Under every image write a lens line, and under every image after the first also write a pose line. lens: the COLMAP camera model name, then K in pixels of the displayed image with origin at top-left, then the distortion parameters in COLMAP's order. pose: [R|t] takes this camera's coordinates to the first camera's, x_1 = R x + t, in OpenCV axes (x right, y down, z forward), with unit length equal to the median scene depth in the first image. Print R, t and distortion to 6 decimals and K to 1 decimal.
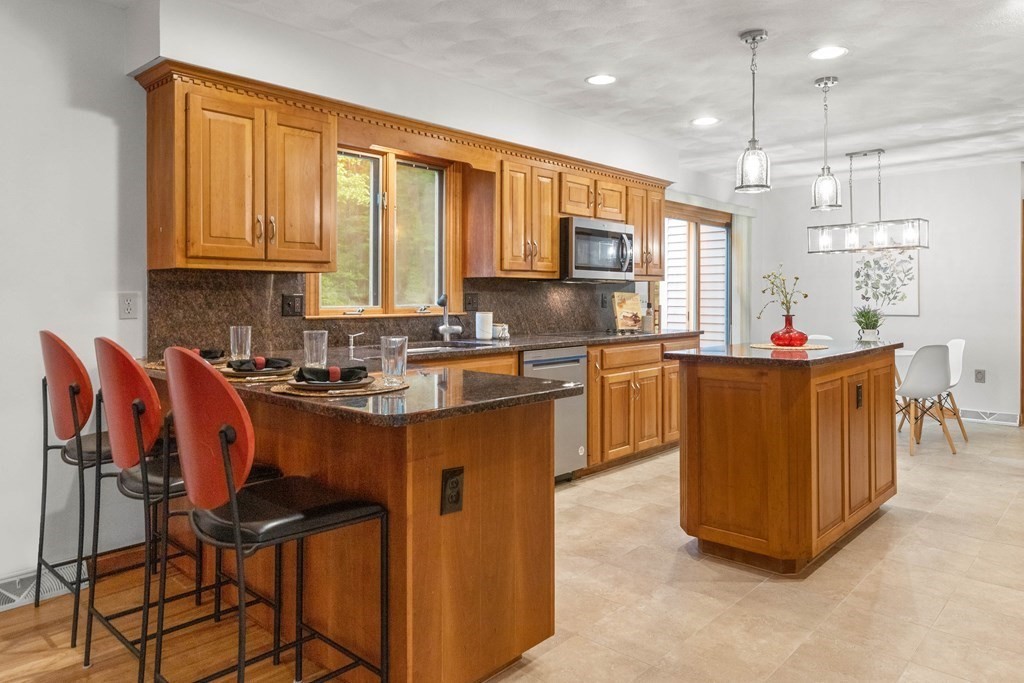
lens RADIAL K [[671.2, 0, 516.2], [0, 671.2, 300.6], [0, 0, 1]] dist [0.007623, 0.000846]
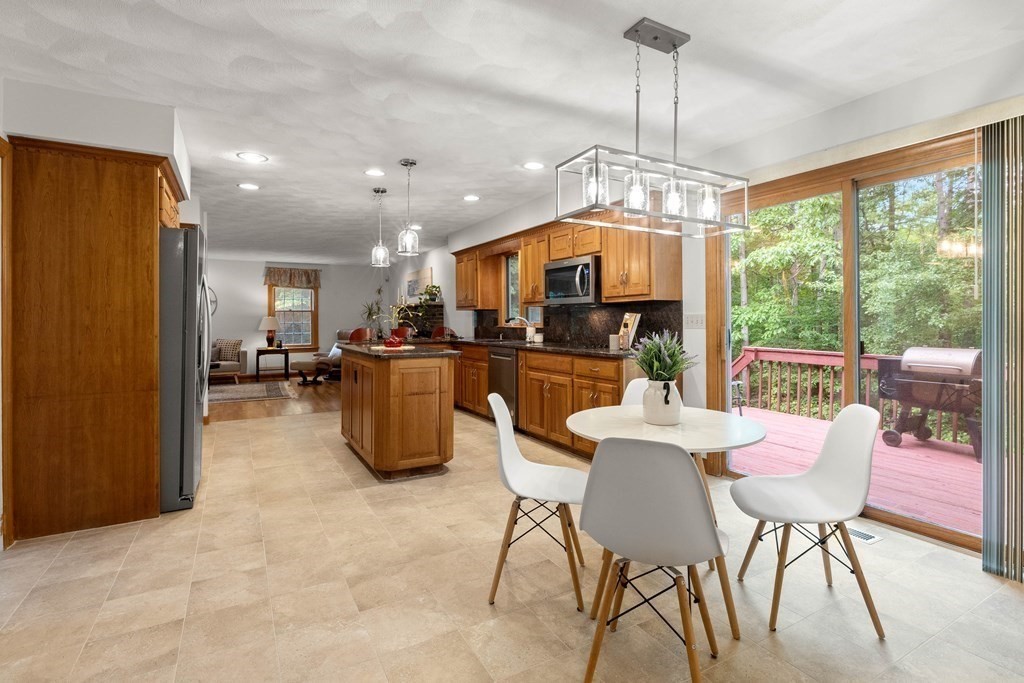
lens RADIAL K [[519.4, 0, 531.2], [0, 519.4, 316.3], [0, 0, 1]] dist [0.003109, -0.000372]
pose [[-0.297911, -0.002733, -0.954590, 1.126534], [0.000462, 0.999995, -0.003007, -0.005498], [0.954593, -0.001337, -0.297909, 1.249085]]
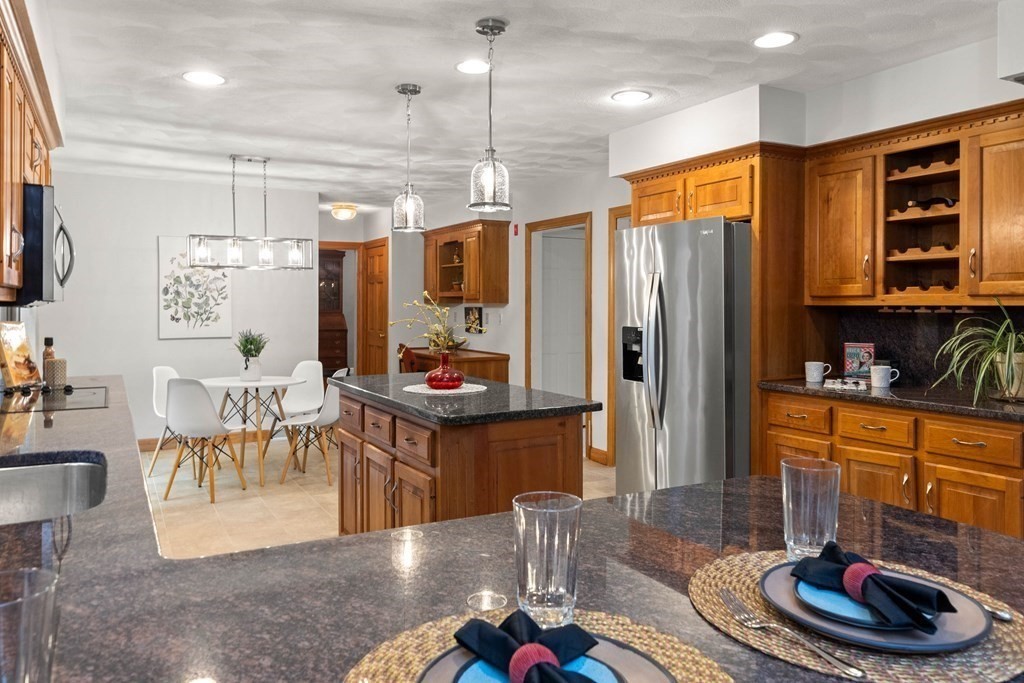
lens RADIAL K [[729.2, 0, 496.6], [0, 729.2, 300.8], [0, 0, 1]] dist [0.009722, 0.002259]
pose [[0.330178, 0.008699, 0.943879, -0.340743], [0.001407, 0.999952, -0.009708, -0.026463], [-0.943918, 0.004533, 0.330150, 0.461904]]
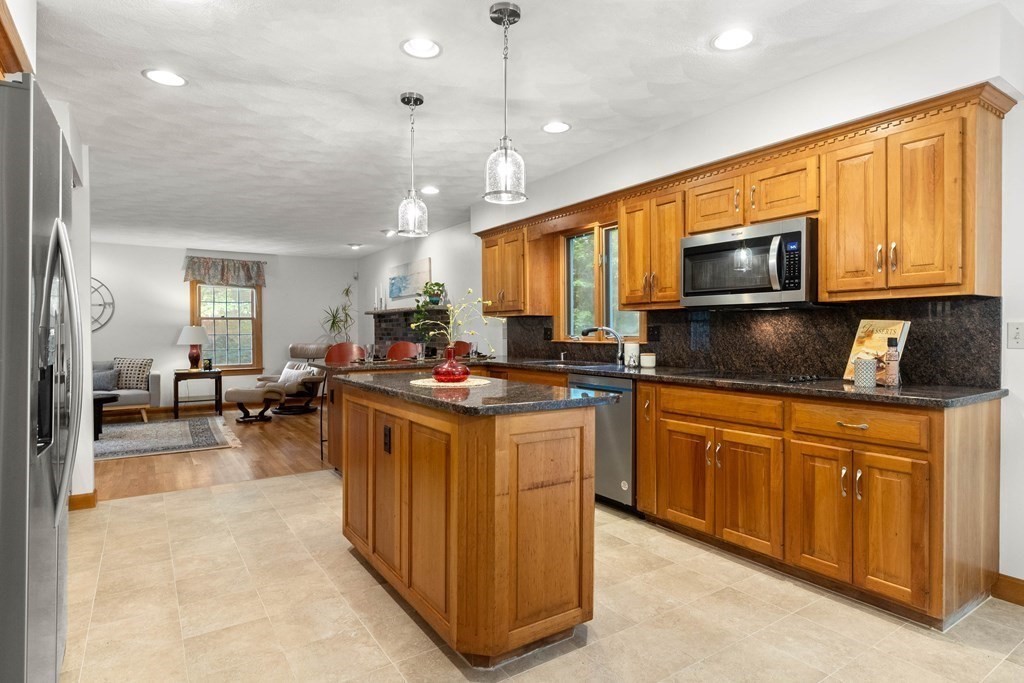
lens RADIAL K [[566.3, 0, 532.4], [0, 566.3, 336.6], [0, 0, 1]] dist [0.006509, -0.001175]
pose [[-0.216764, 0.012172, -0.976148, 0.820639], [-0.002712, 0.999911, 0.013071, -0.003379], [0.976220, 0.005481, -0.216712, 0.923209]]
